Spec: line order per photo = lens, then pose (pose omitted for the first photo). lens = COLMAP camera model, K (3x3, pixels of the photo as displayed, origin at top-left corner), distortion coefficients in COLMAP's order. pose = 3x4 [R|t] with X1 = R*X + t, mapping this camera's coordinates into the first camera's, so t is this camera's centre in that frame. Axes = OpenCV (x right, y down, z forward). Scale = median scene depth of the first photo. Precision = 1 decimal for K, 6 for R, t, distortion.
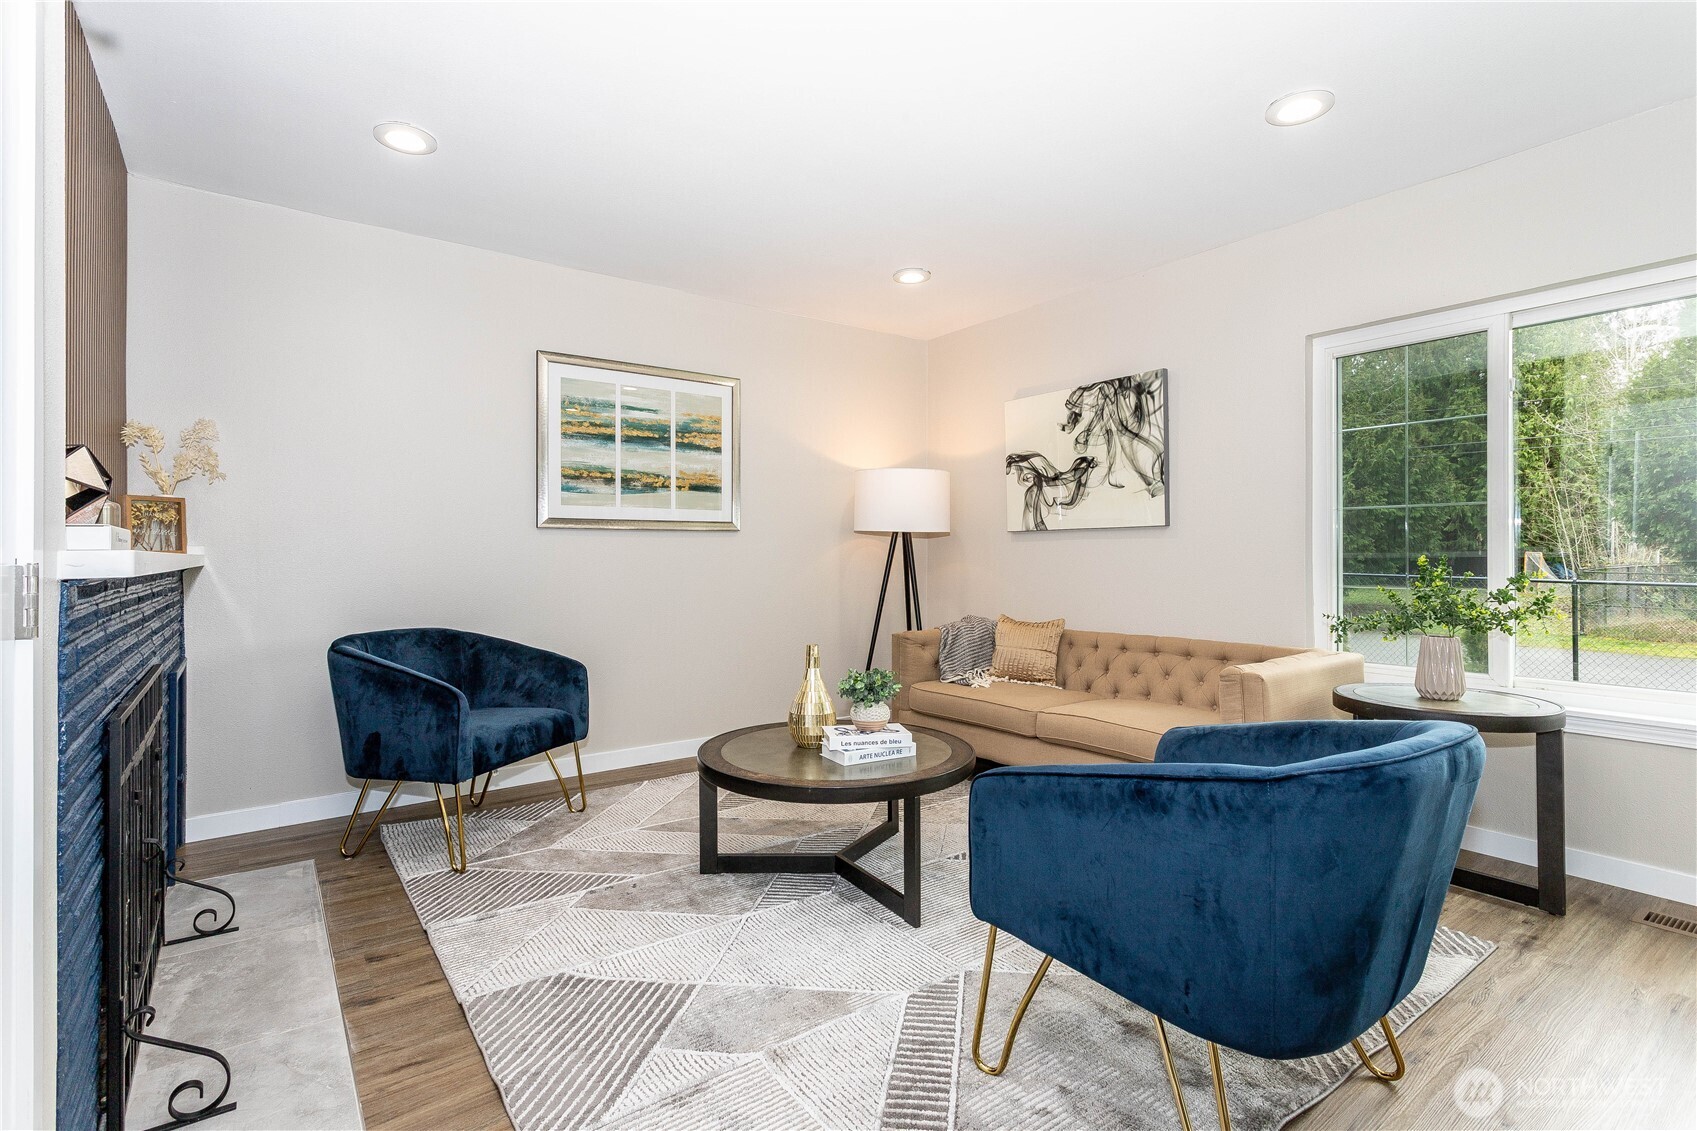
lens RADIAL K [[797.1, 0, 839.8], [0, 797.1, 552.6], [0, 0, 1]] dist [-0.001571, 0.002204]
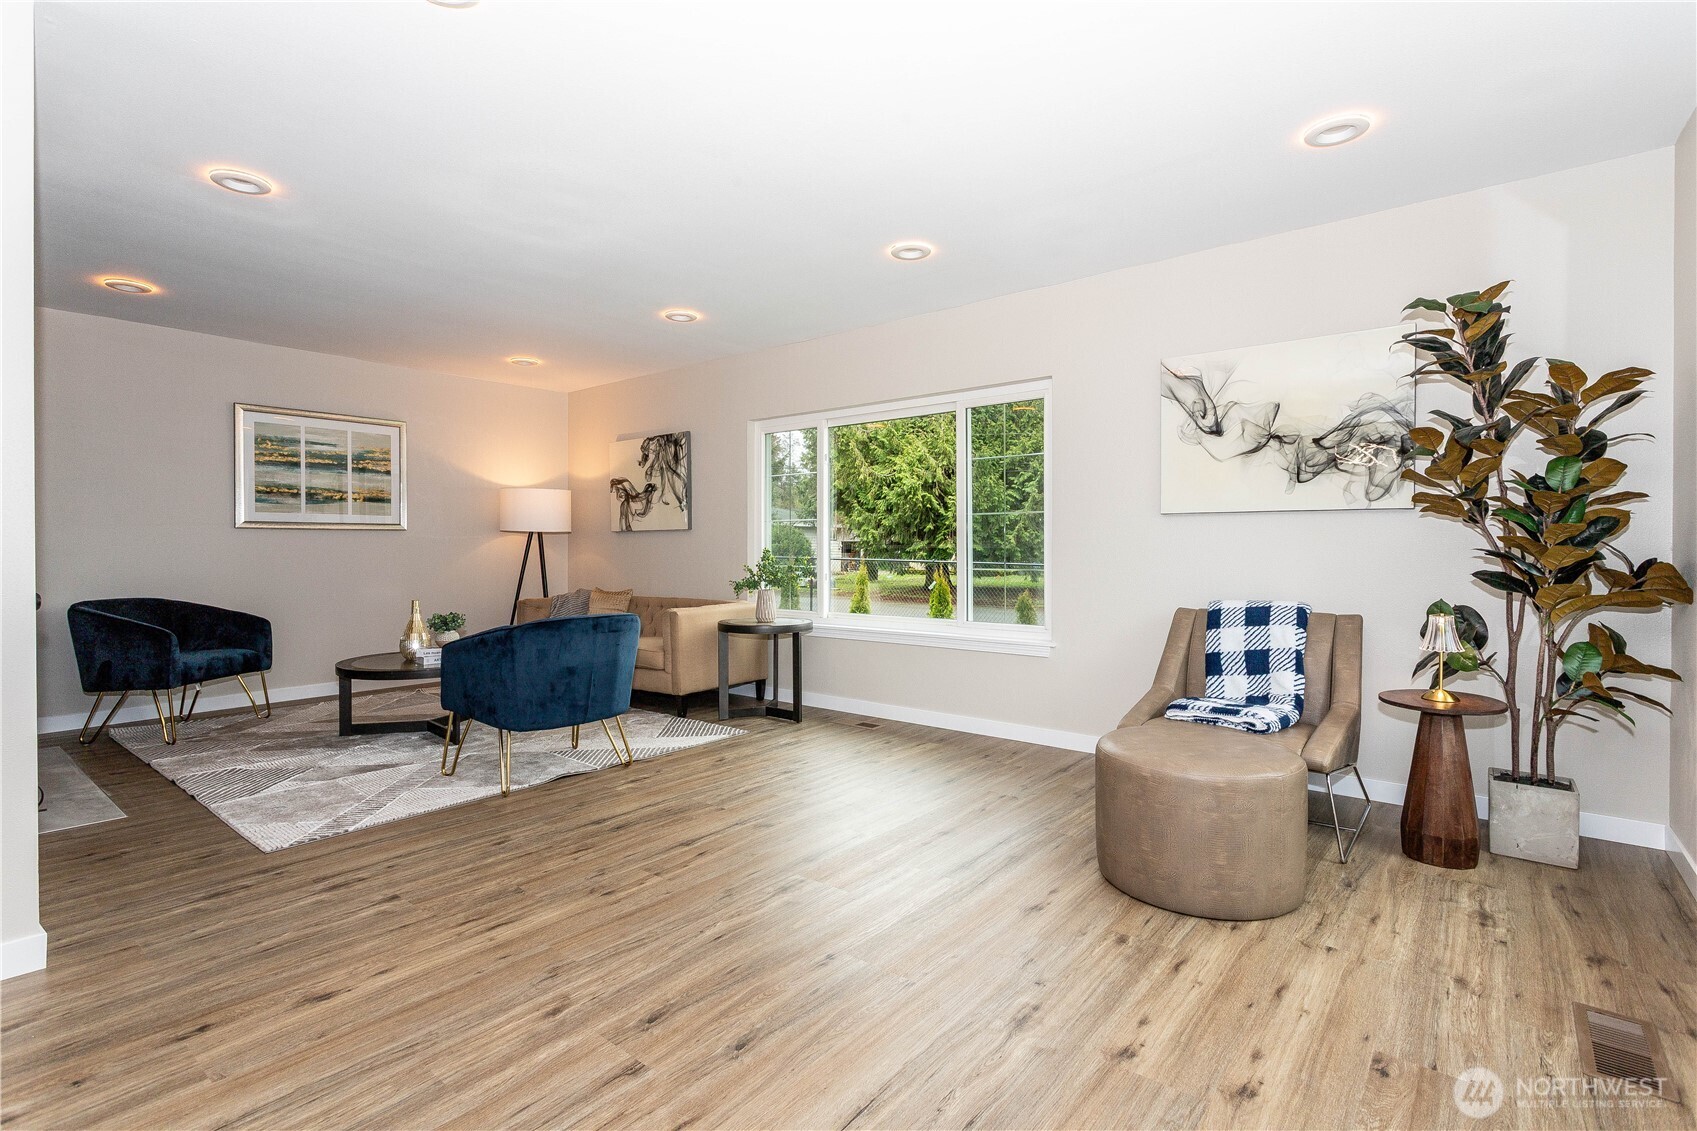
lens RADIAL K [[797.1, 0, 839.8], [0, 797.1, 552.6], [0, 0, 1]] dist [-0.001571, 0.002204]
pose [[0.968686, -0.001281, 0.248286, 0.287645], [-0.000859, 0.999963, 0.008510, -0.000838], [-0.248288, -0.008457, 0.968649, -0.594211]]
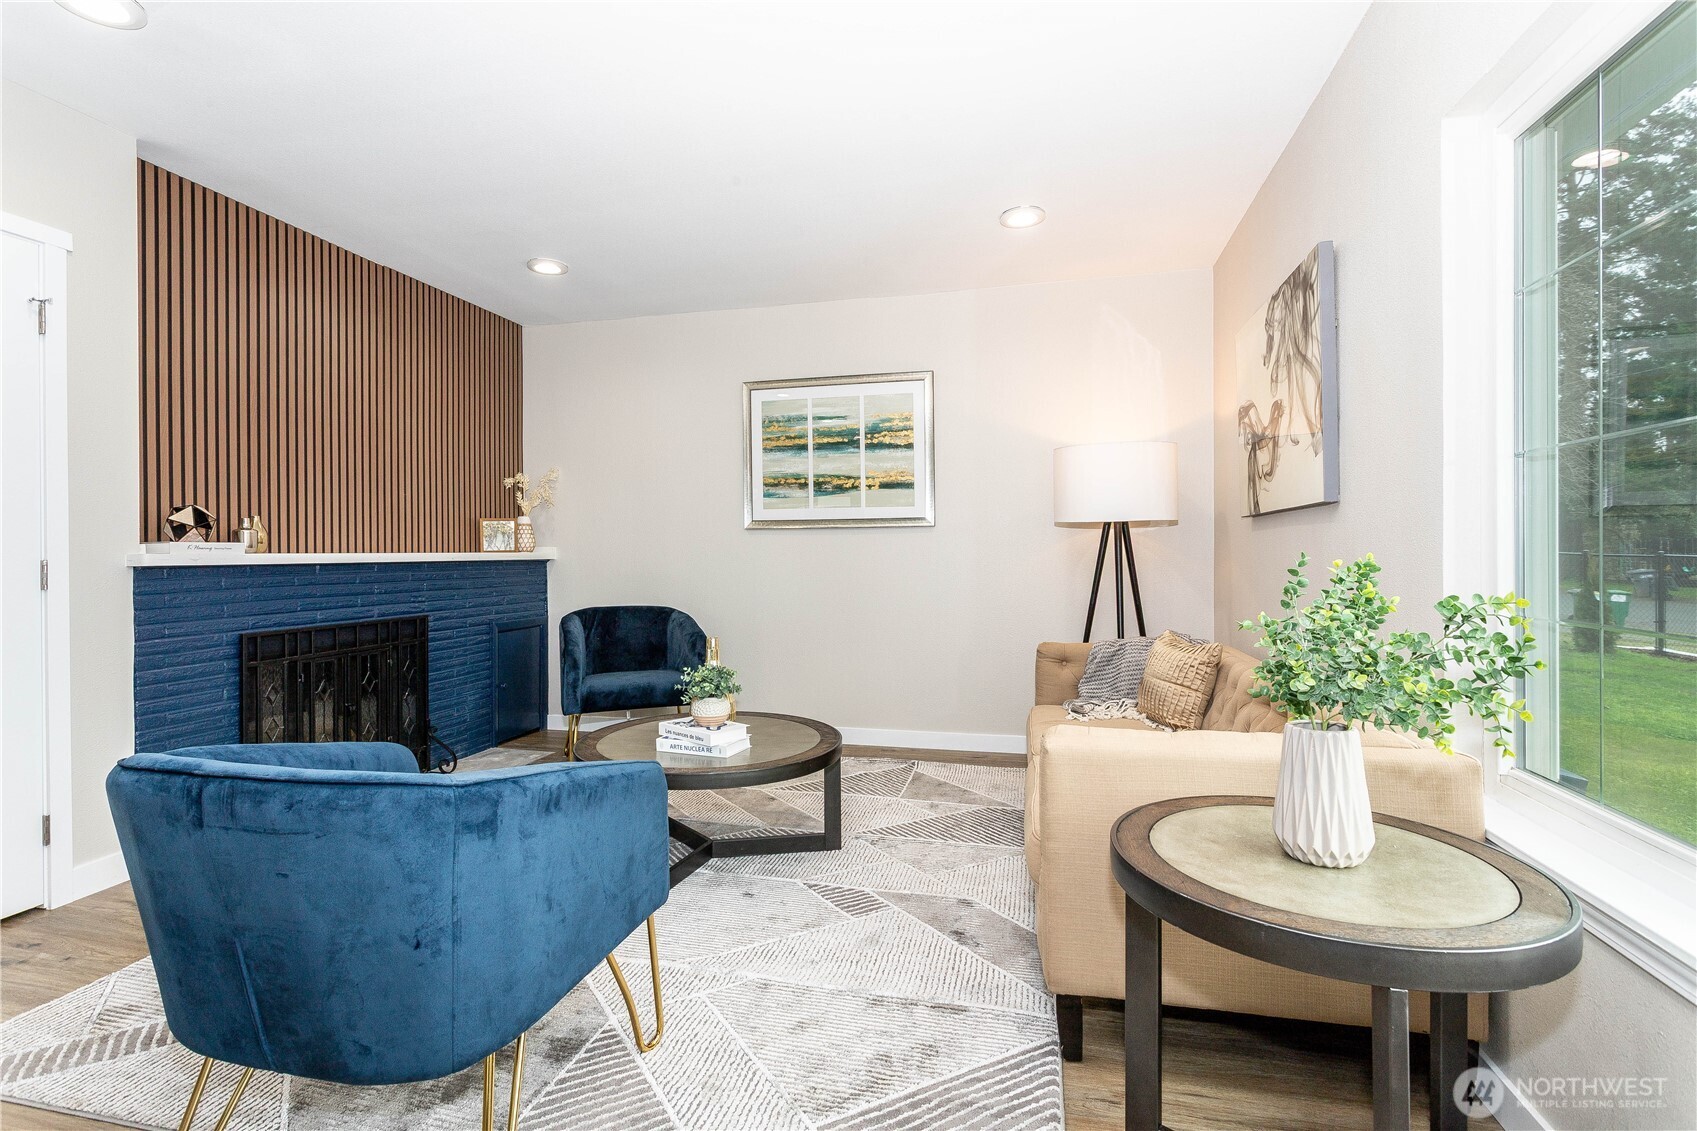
lens RADIAL K [[797.1, 0, 839.8], [0, 797.1, 552.6], [0, 0, 1]] dist [-0.001571, 0.002204]
pose [[0.640472, -0.000151, -0.767982, 0.598899], [0.005883, 0.999972, 0.004710, -0.000272], [0.767959, -0.007534, 0.640455, 0.310609]]
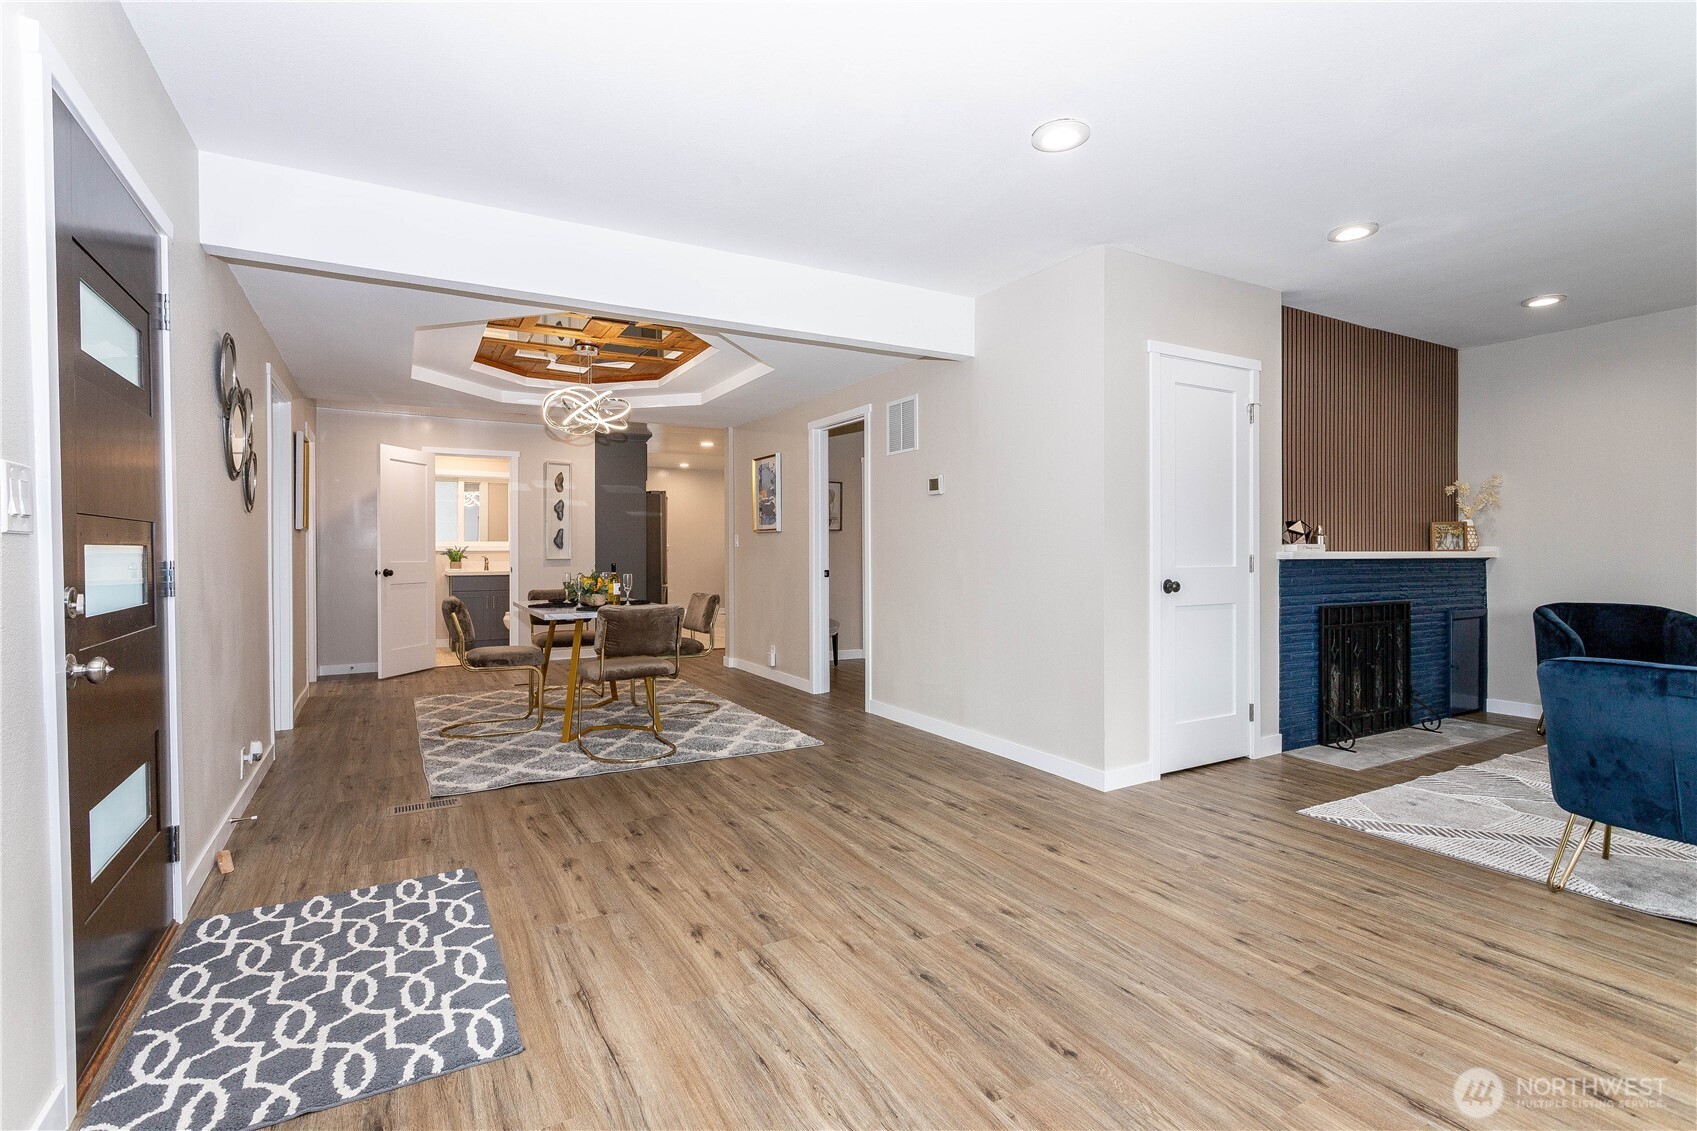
lens RADIAL K [[797.1, 0, 839.8], [0, 797.1, 552.6], [0, 0, 1]] dist [-0.001571, 0.002204]
pose [[-0.116871, 0.005021, -0.993134, 0.838116], [0.003387, 0.999983, 0.004657, -0.005281], [0.993141, -0.002820, -0.116886, -0.173227]]
